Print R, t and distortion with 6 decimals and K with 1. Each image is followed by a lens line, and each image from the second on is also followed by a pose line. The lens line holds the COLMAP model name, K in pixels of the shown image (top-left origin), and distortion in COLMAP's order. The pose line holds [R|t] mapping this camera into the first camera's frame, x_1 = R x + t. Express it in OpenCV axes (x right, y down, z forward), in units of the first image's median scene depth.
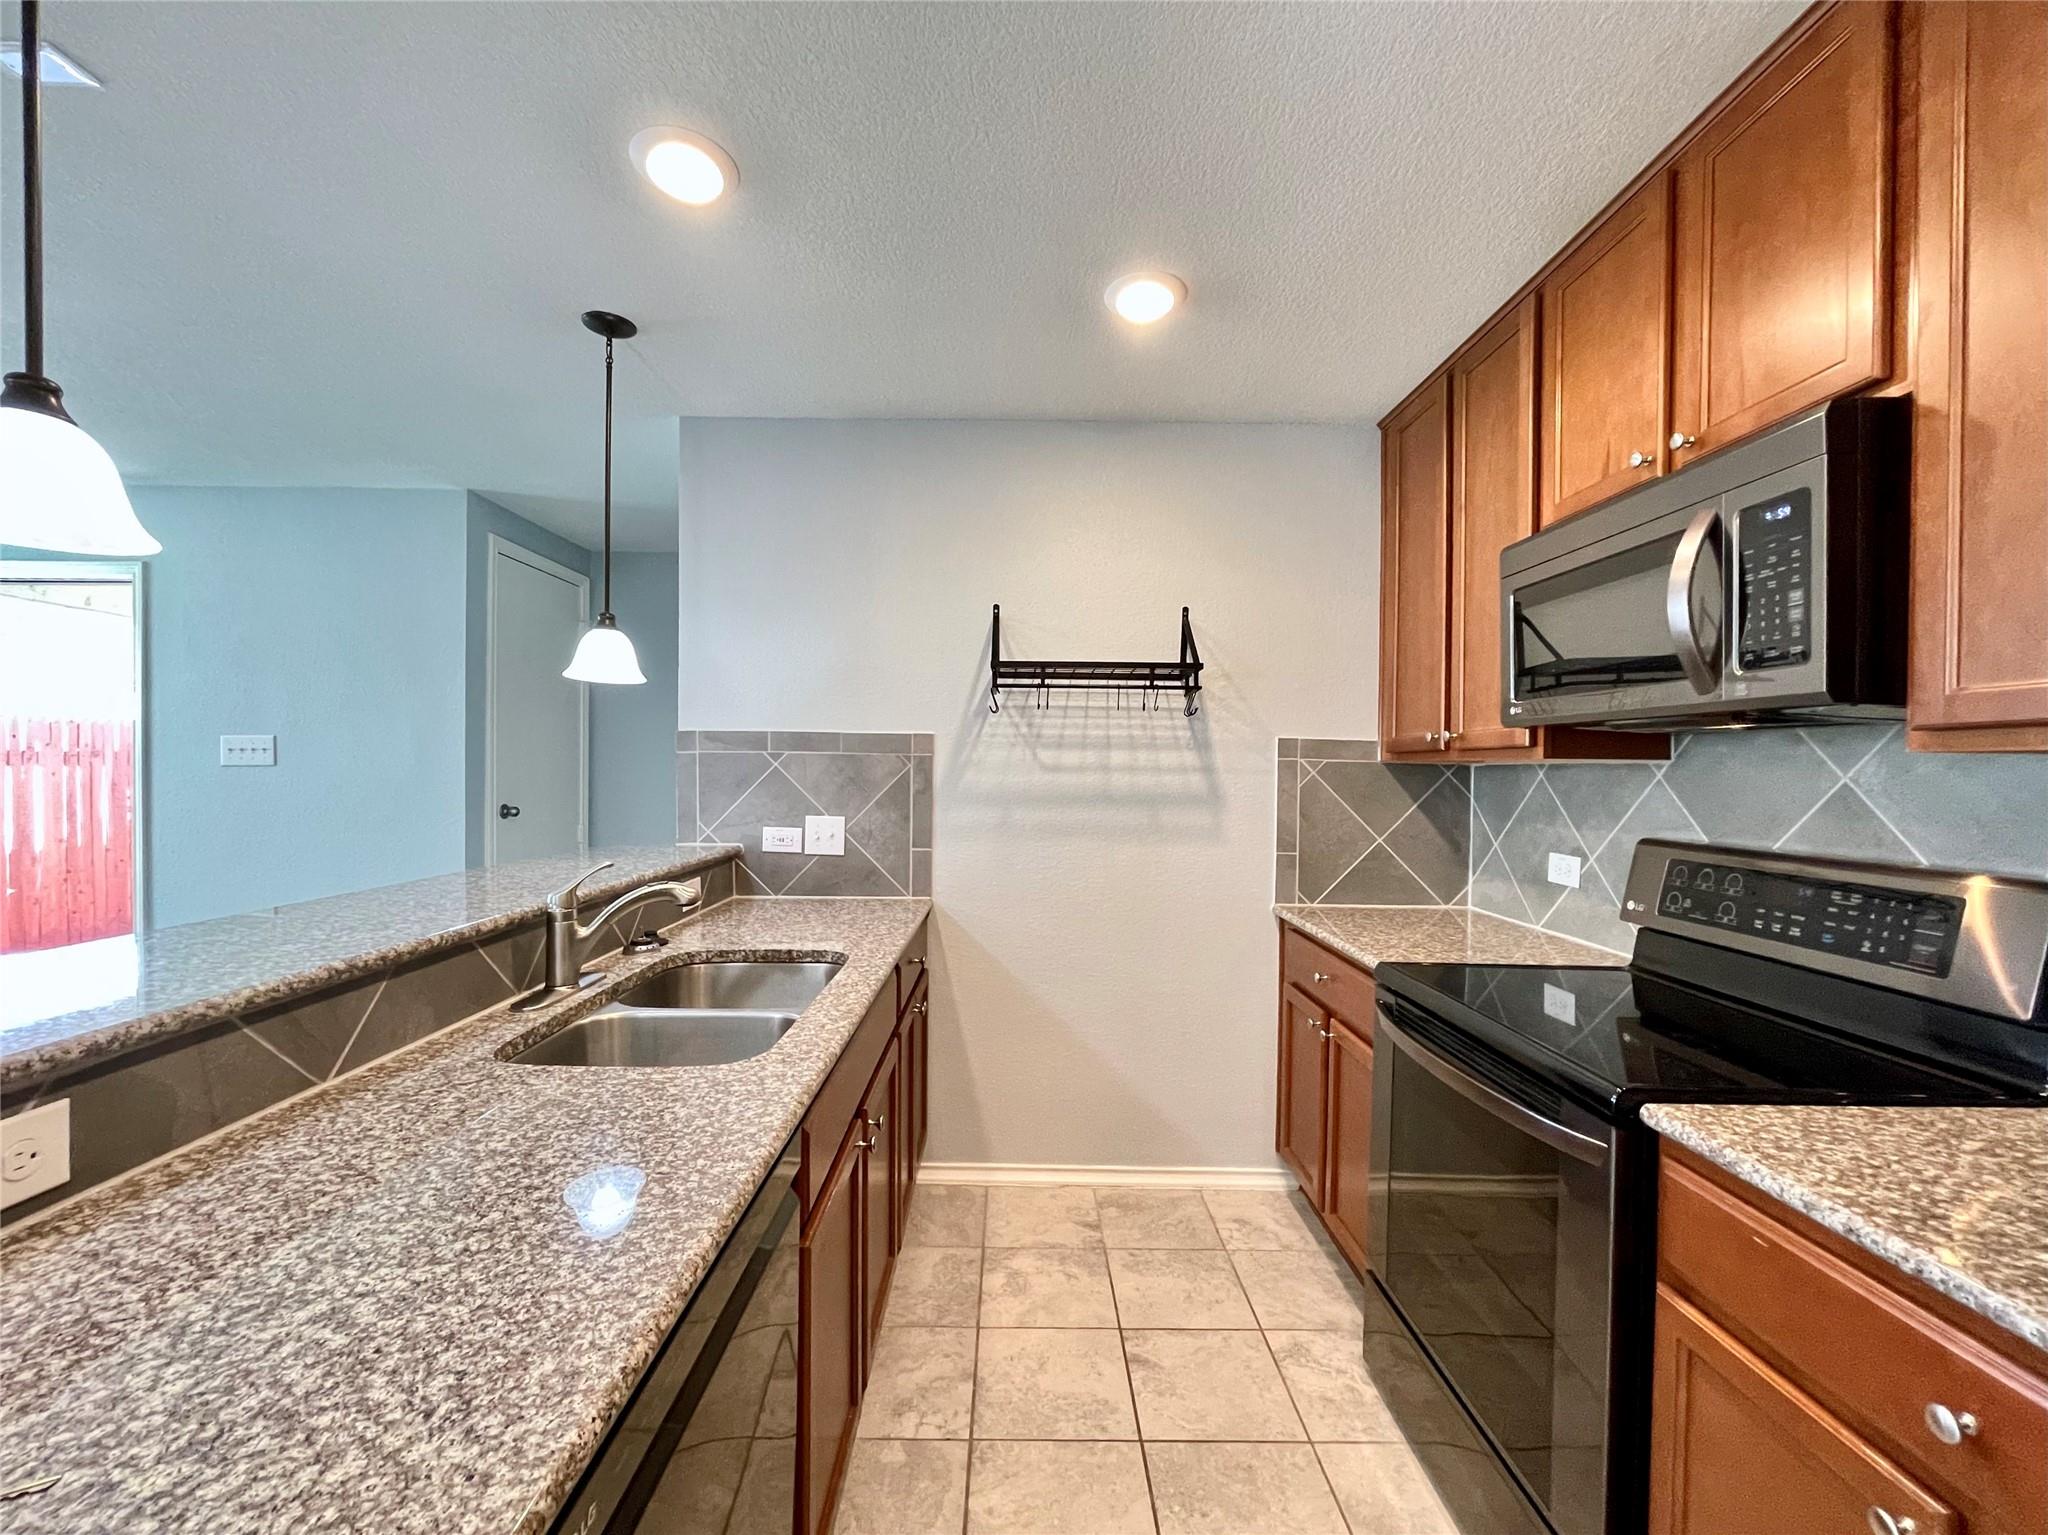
lens RADIAL K [[840.6, 0, 1021.2], [0, 840.6, 778.2], [0, 0, 1]] dist [-0.003389, 0.000223]
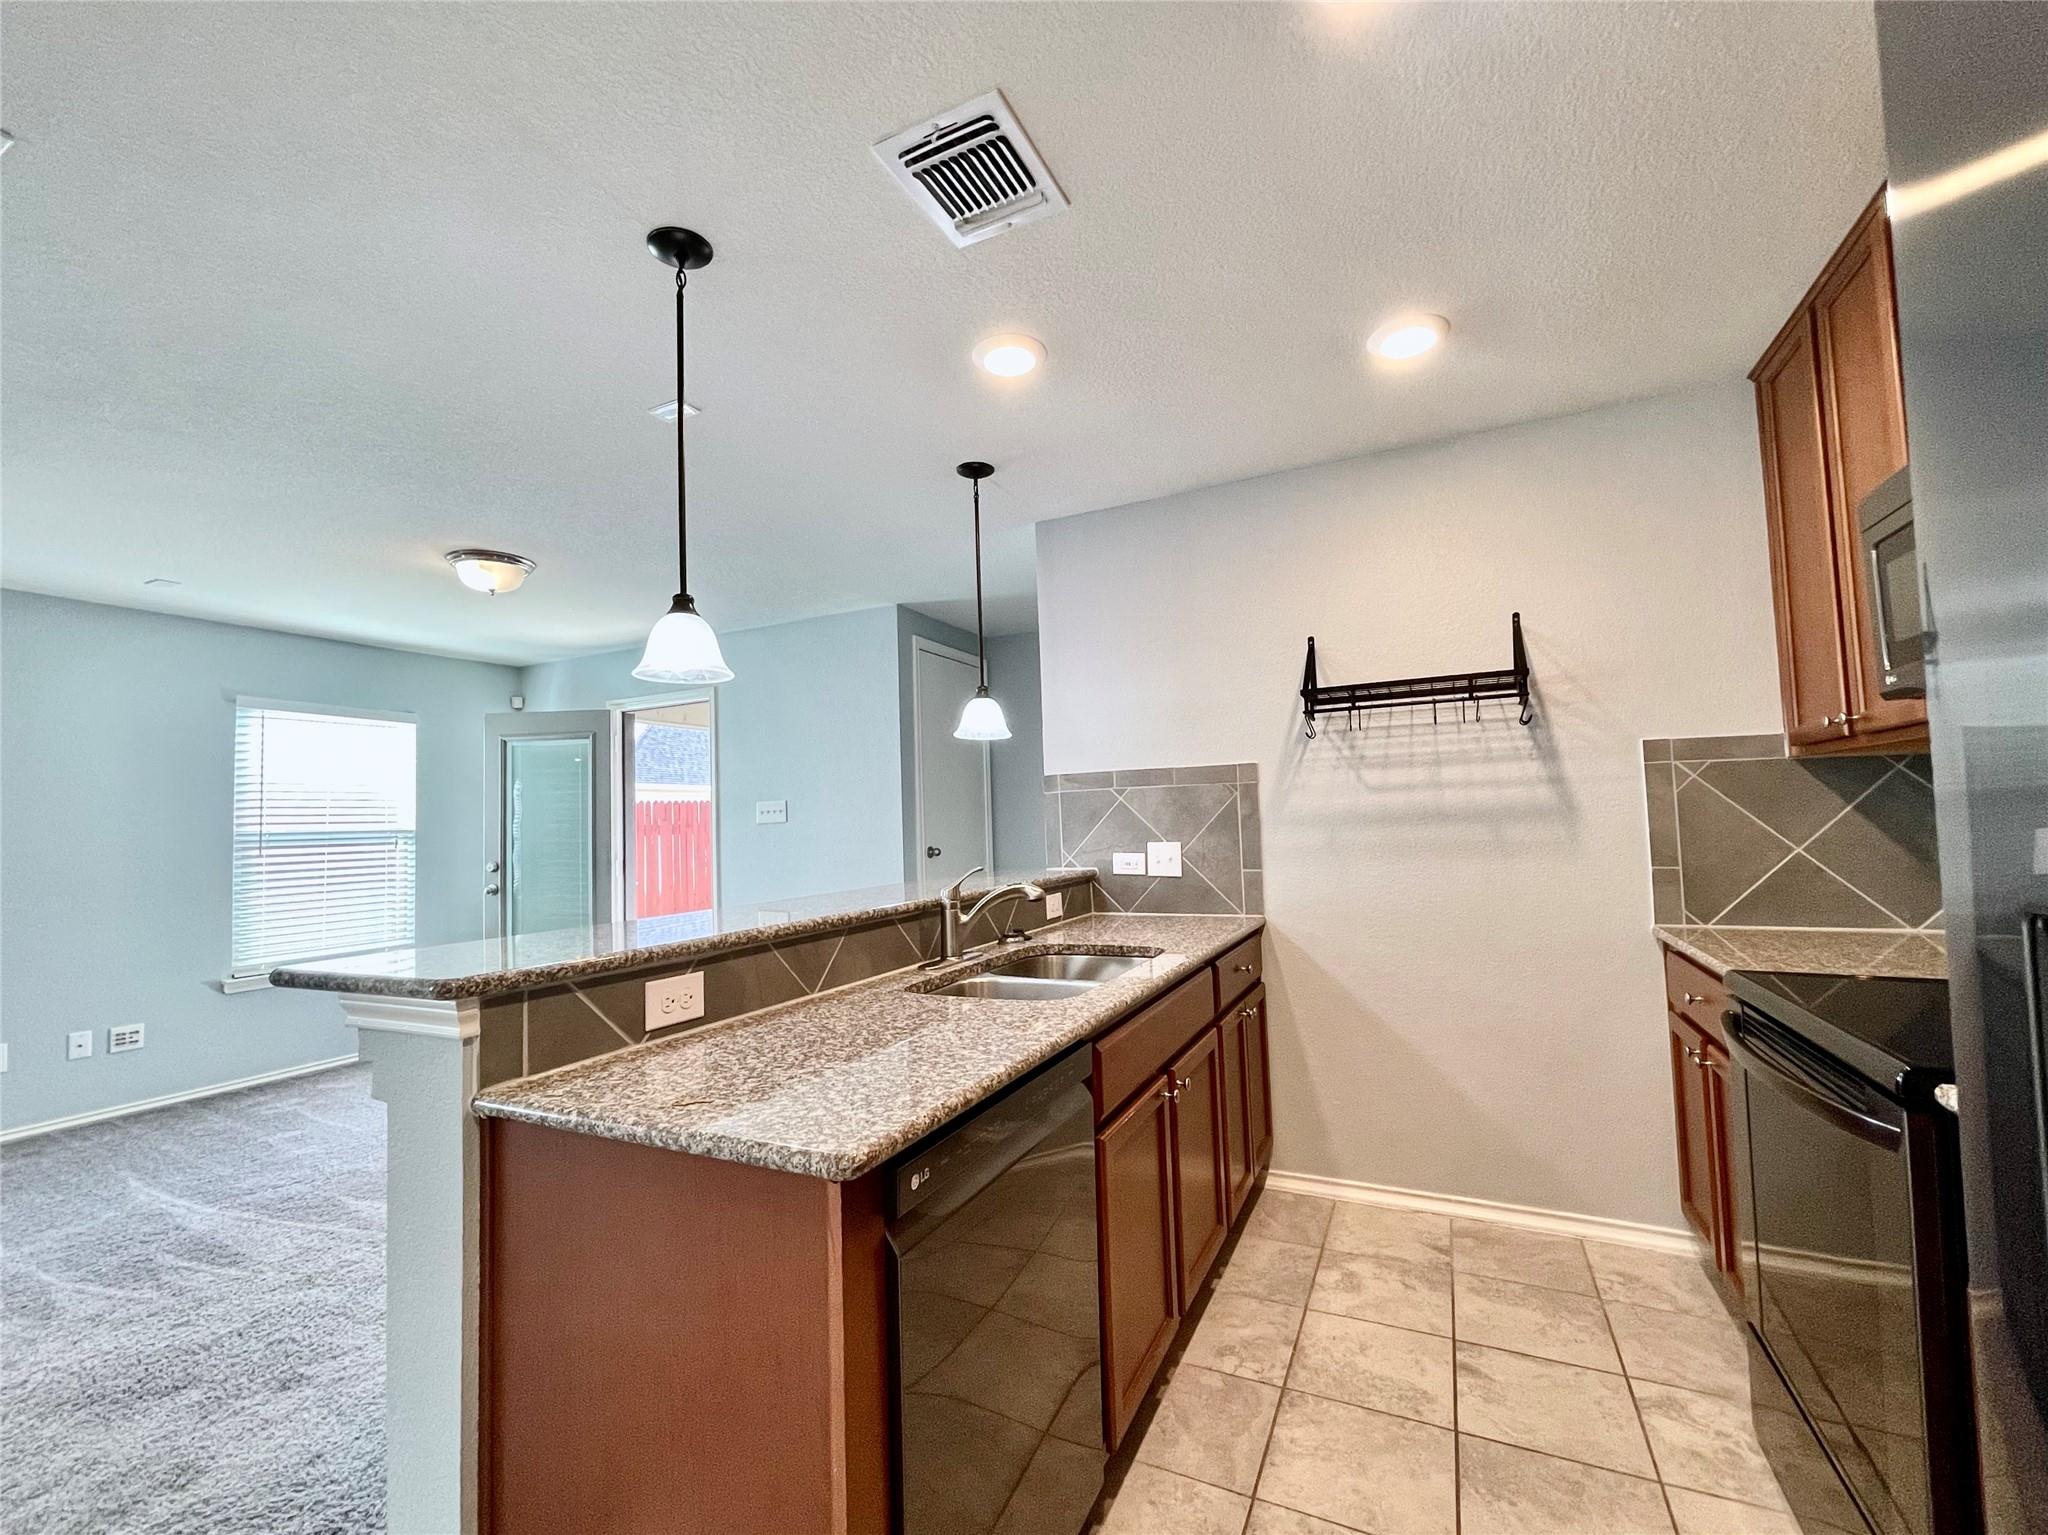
lens RADIAL K [[863.2, 0, 1020.7], [0, 863.2, 775.7], [0, 0, 1]] dist [-0.001222, -0.000225]
pose [[0.893754, -0.065221, -0.443790, 0.144006], [0.036944, 0.996714, -0.072079, 0.041078], [0.447033, 0.048026, 0.893227, -0.161135]]
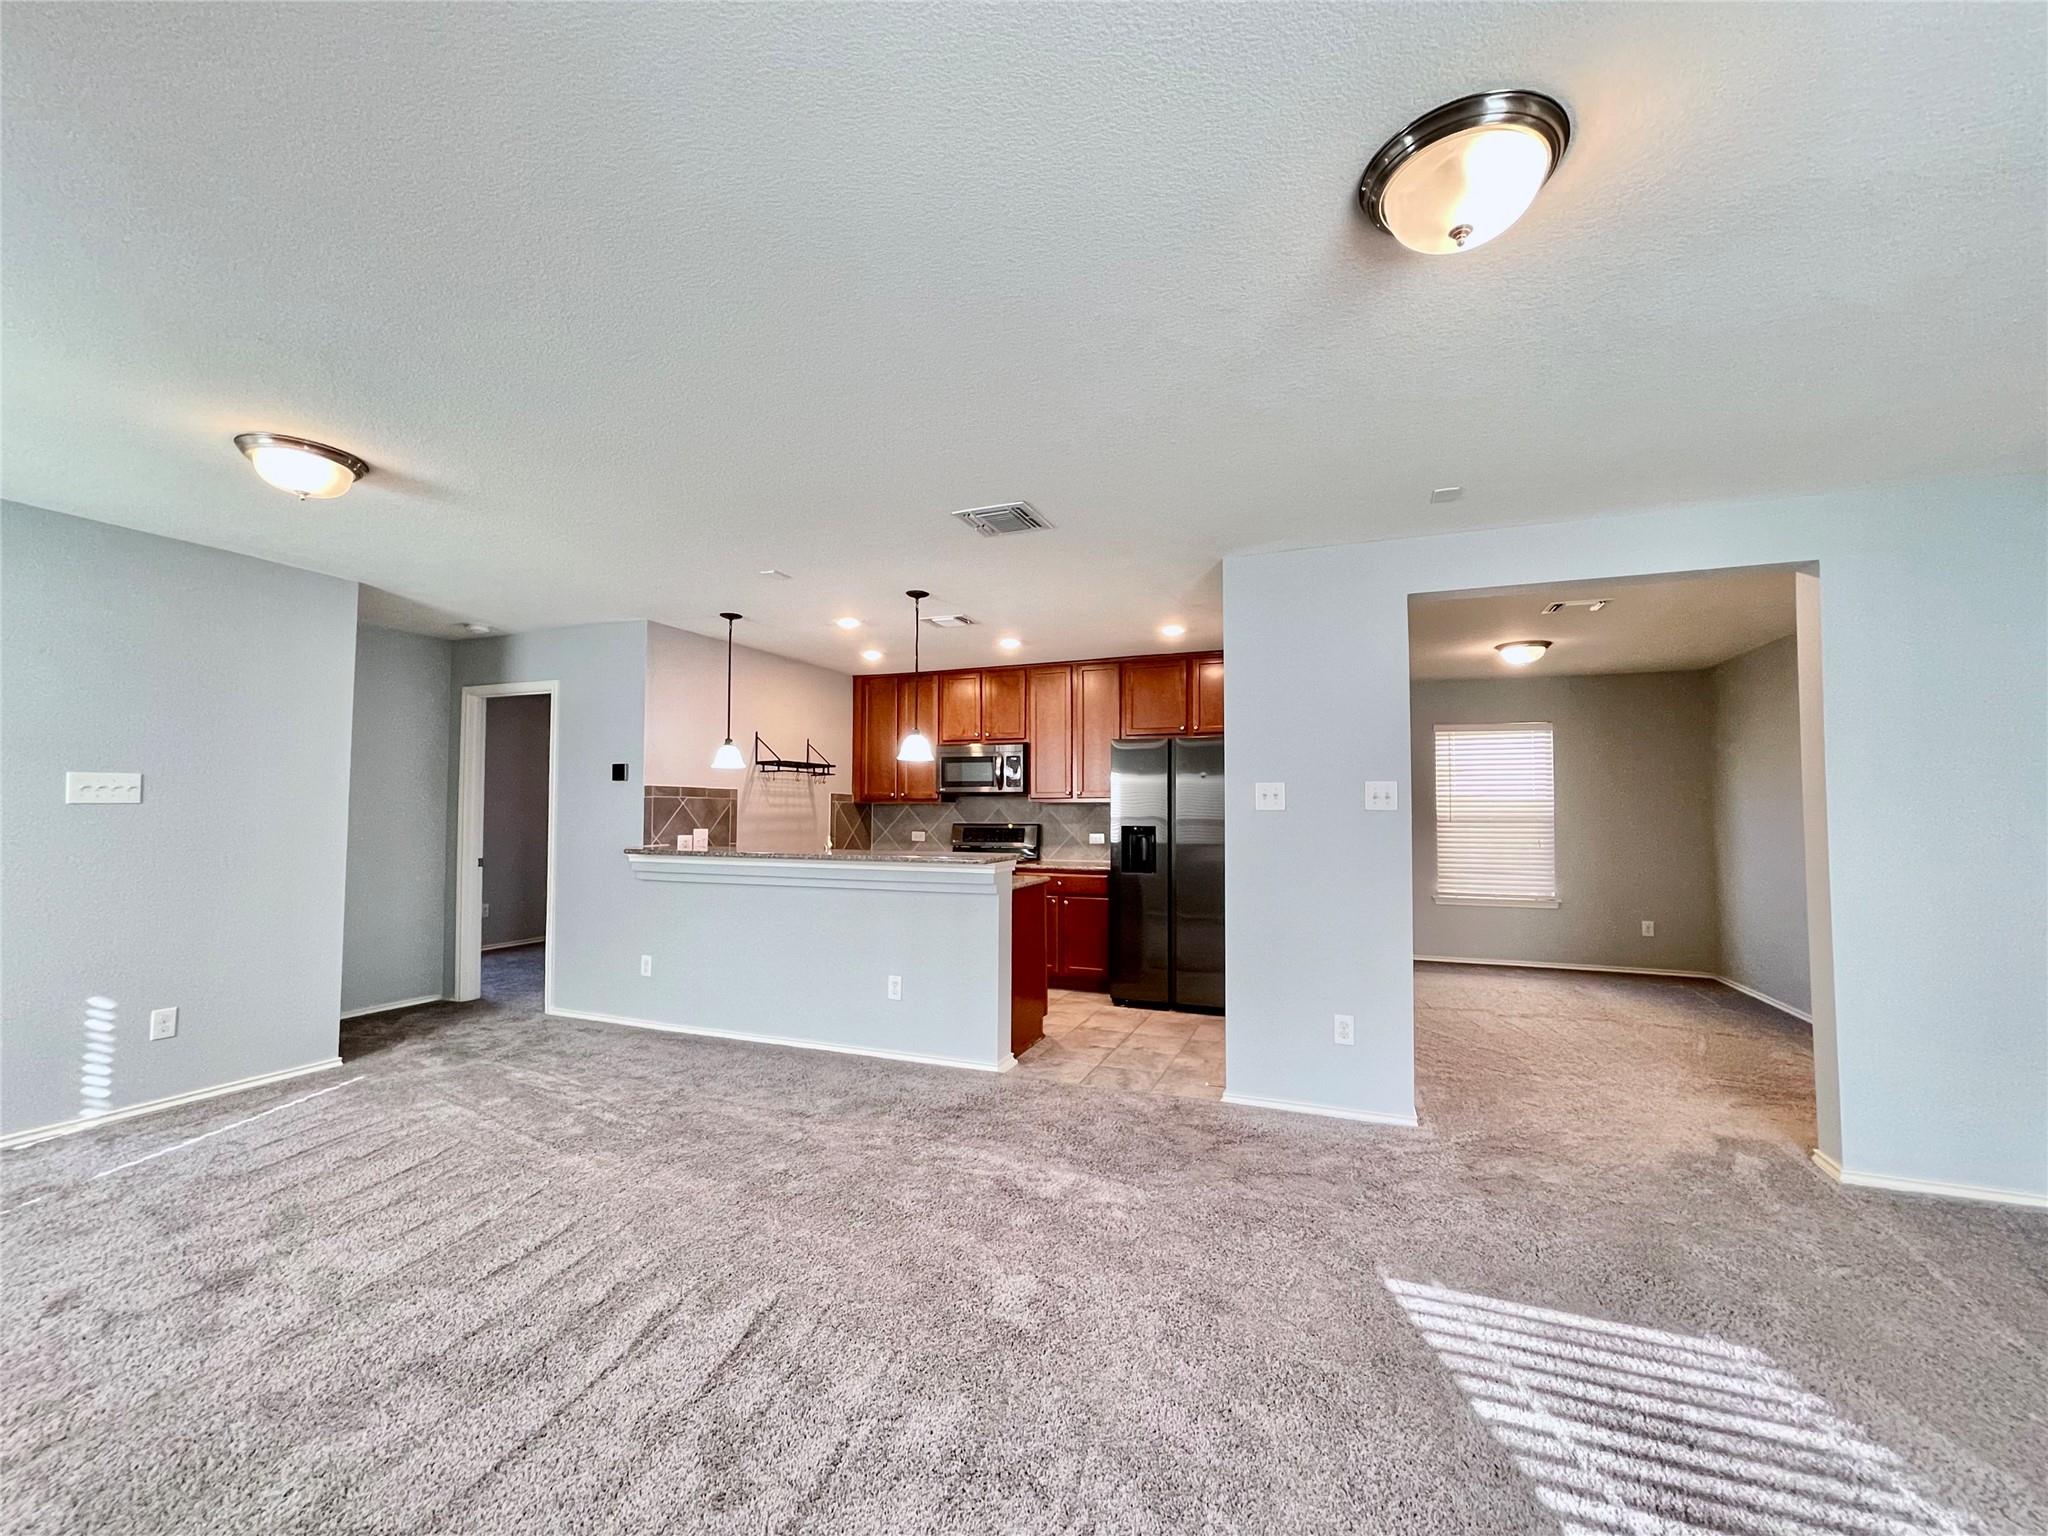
lens RADIAL K [[840.6, 0, 1021.2], [0, 840.6, 778.7], [0, 0, 1]] dist [-0.003389, 0.000223]
pose [[0.375099, 0.027605, 0.926574, -2.289503], [0.010759, 0.999360, -0.034128, 0.002192], [-0.926922, 0.022770, 0.374562, -0.606679]]
